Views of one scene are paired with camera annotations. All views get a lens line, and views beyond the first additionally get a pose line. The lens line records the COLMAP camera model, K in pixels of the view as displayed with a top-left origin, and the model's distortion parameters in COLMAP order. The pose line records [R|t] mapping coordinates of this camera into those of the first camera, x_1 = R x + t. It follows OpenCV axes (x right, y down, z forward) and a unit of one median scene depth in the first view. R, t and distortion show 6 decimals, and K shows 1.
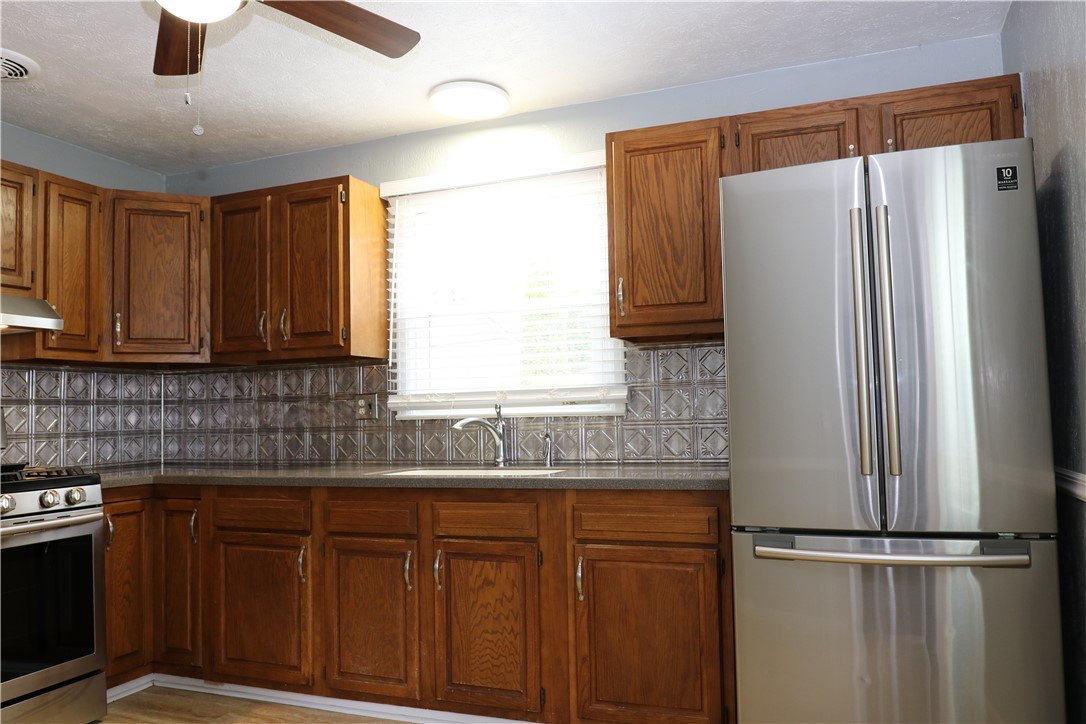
lens RADIAL K [[791.4, 0, 547.0], [0, 791.4, 369.2], [0, 0, 1]] dist [-0.030922, -0.002388]
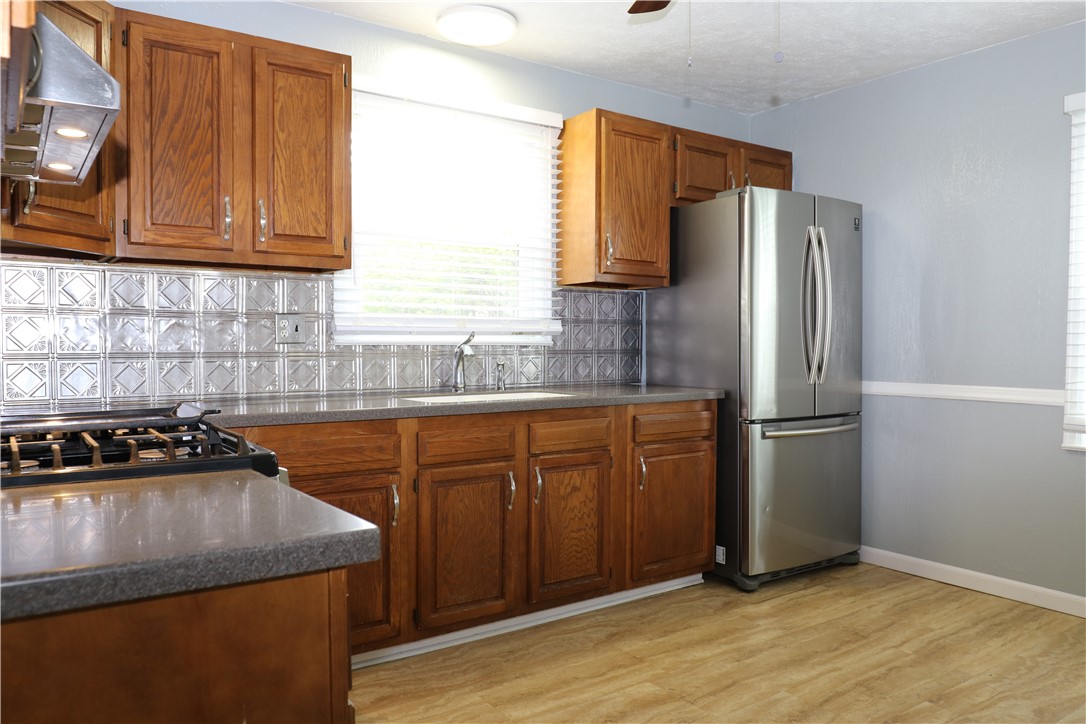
lens RADIAL K [[796.7, 0, 542.4], [0, 796.7, 374.5], [0, 0, 1]] dist [-0.039979, -0.000346]
pose [[0.554980, -0.008561, 0.831820, -0.898114], [-0.064098, 0.996534, 0.053021, 0.039258], [-0.829391, -0.082743, 0.552508, 0.350849]]
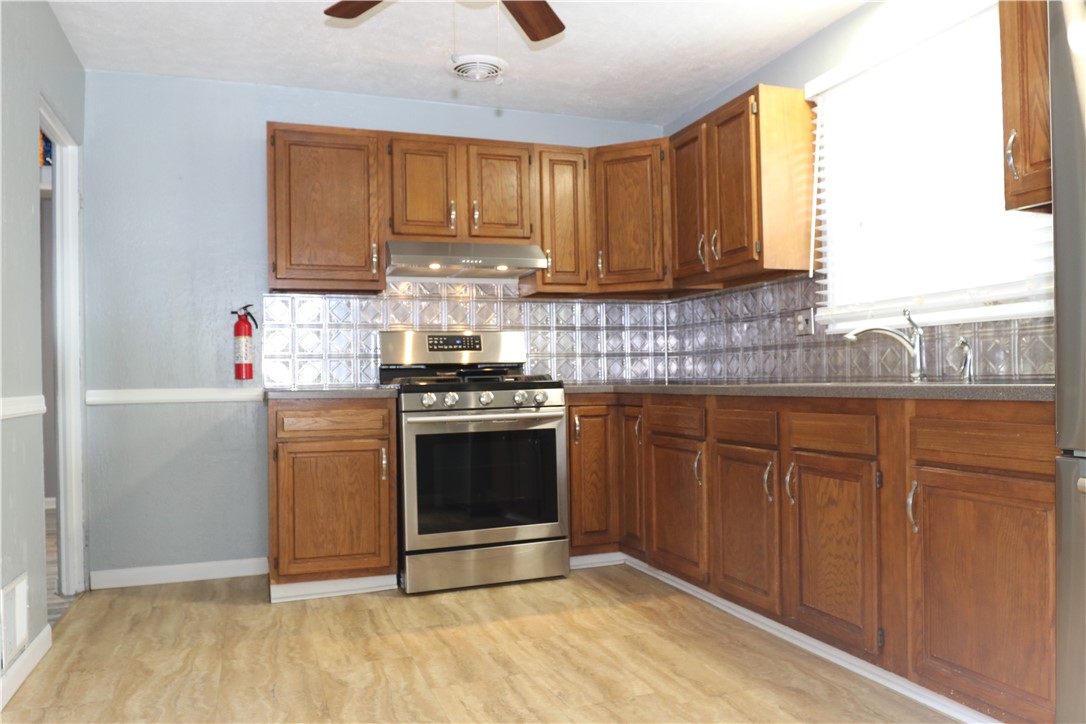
lens RADIAL K [[791.4, 0, 547.0], [0, 791.4, 369.2], [0, 0, 1]] dist [-0.030922, -0.002388]
pose [[0.664873, 0.003914, -0.746946, 0.322601], [0.045055, 0.997955, 0.045334, 0.053738], [0.745596, -0.063795, 0.663338, 0.142355]]
